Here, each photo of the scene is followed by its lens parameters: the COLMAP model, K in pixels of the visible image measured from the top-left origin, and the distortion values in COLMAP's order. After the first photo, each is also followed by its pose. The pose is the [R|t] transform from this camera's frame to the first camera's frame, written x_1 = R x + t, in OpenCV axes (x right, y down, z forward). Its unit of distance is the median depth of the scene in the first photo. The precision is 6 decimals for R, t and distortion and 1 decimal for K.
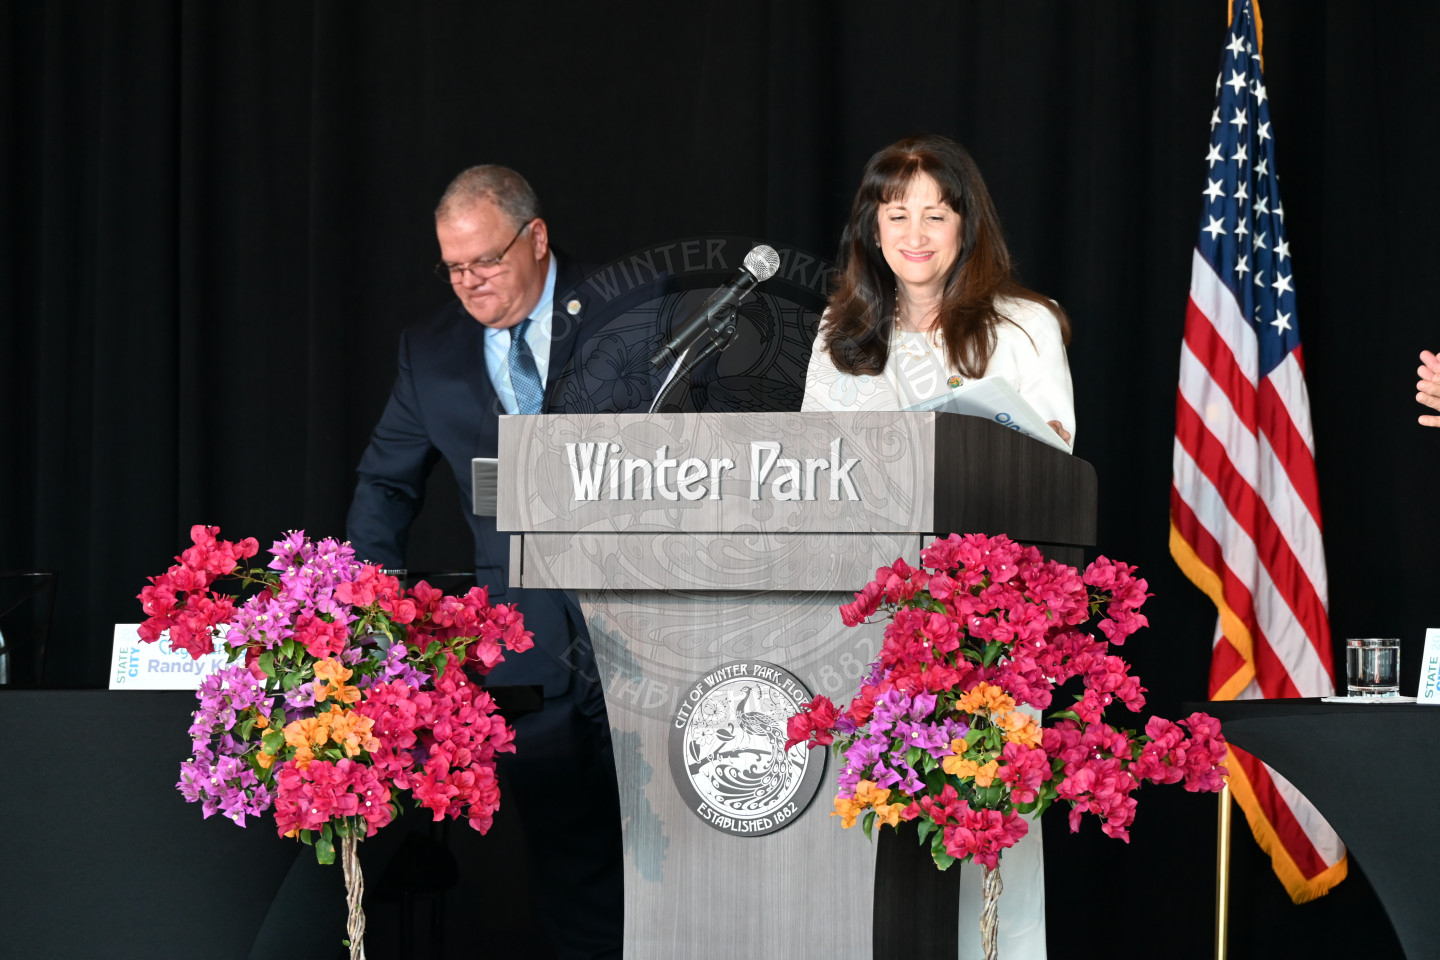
lens RADIAL K [[5431.6, 0, 720.0], [0, 5431.6, 480.0], [0, 0, 1]] dist [-0.131837, -2.667679]
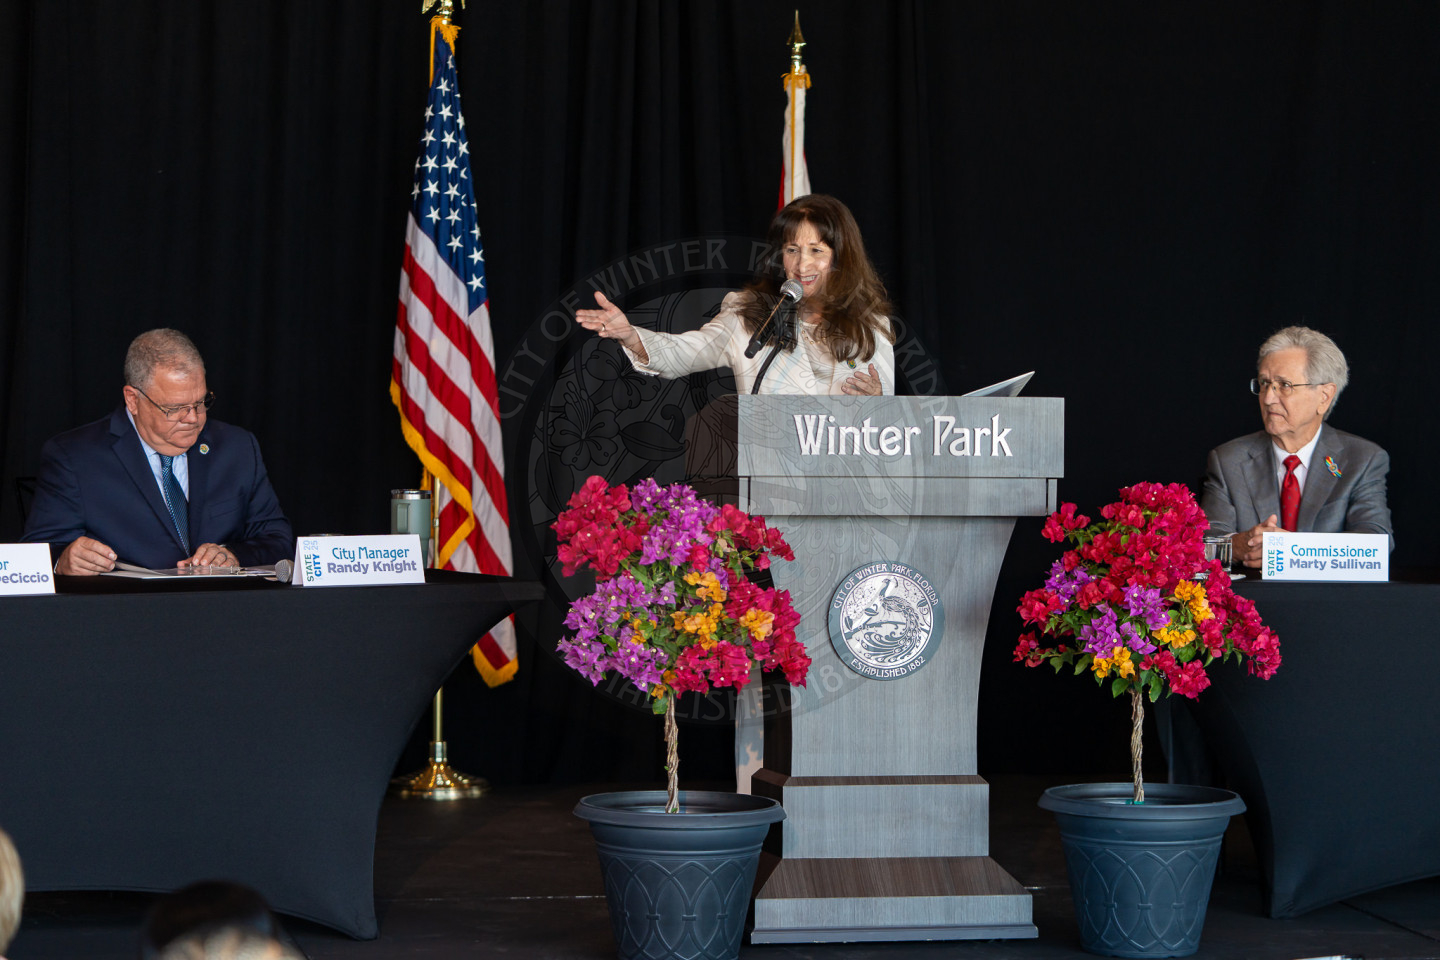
lens RADIAL K [[4058.7, 0, 720.0], [0, 4058.7, 480.0], [0, 0, 1]] dist [0.009123, -0.862009]
pose [[0.772375, -0.015954, 0.634967, -0.730564], [-0.018716, 0.998679, 0.047859, -0.040892], [-0.634891, -0.048849, 0.771056, 0.178508]]
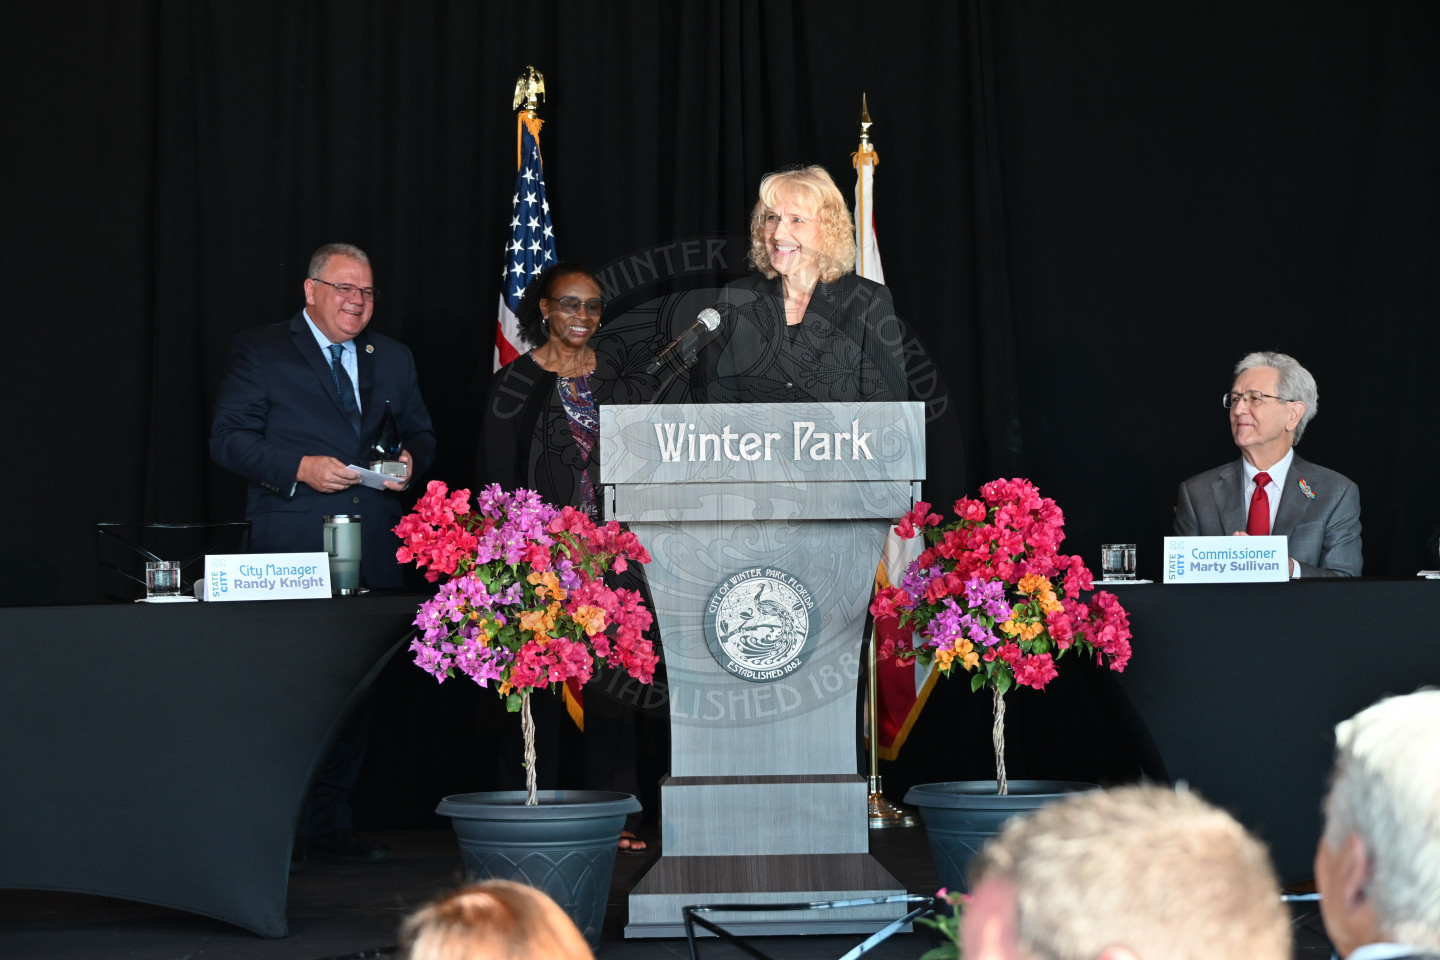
lens RADIAL K [[3544.9, 0, 721.8], [0, 3544.9, 449.5], [0, 0, 1]] dist [-0.010762, 0.412011]
pose [[0.864171, -0.003564, 0.503186, -0.504088], [0.008773, 0.999930, -0.007984, 0.008298], [-0.503122, 0.011314, 0.864141, 0.146721]]
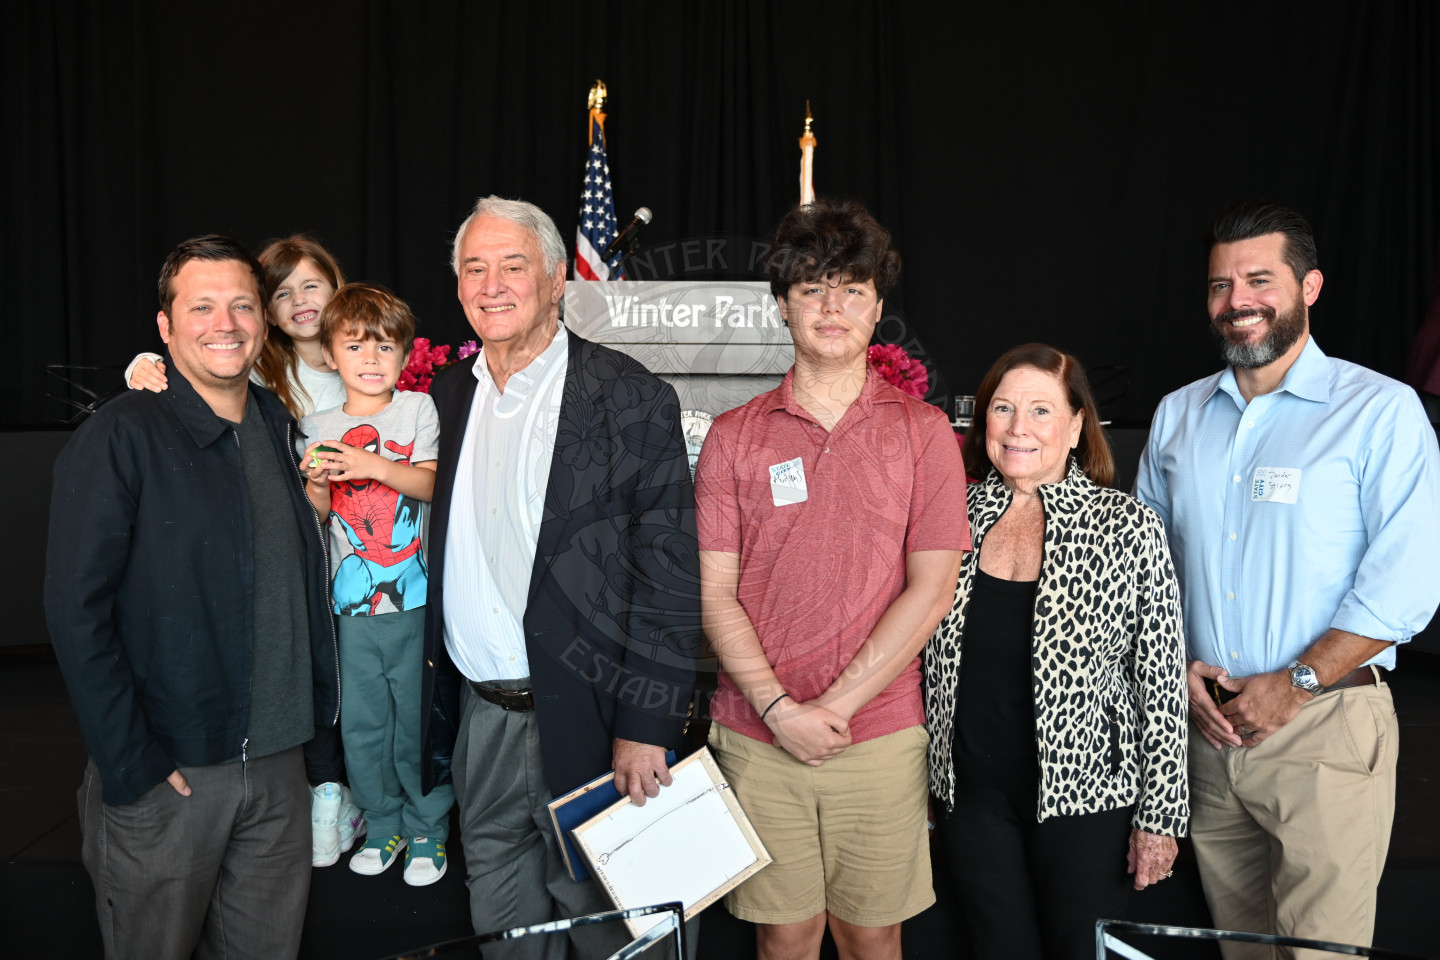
lens RADIAL K [[1506.6, 0, 720.0], [0, 1506.6, 480.0], [0, 0, 1]] dist [-0.017023, -0.009602]
pose [[0.885379, -0.033103, 0.463690, -0.240301], [-0.008483, 0.996145, 0.087314, 0.011031], [-0.464793, -0.081240, 0.881685, 0.510751]]
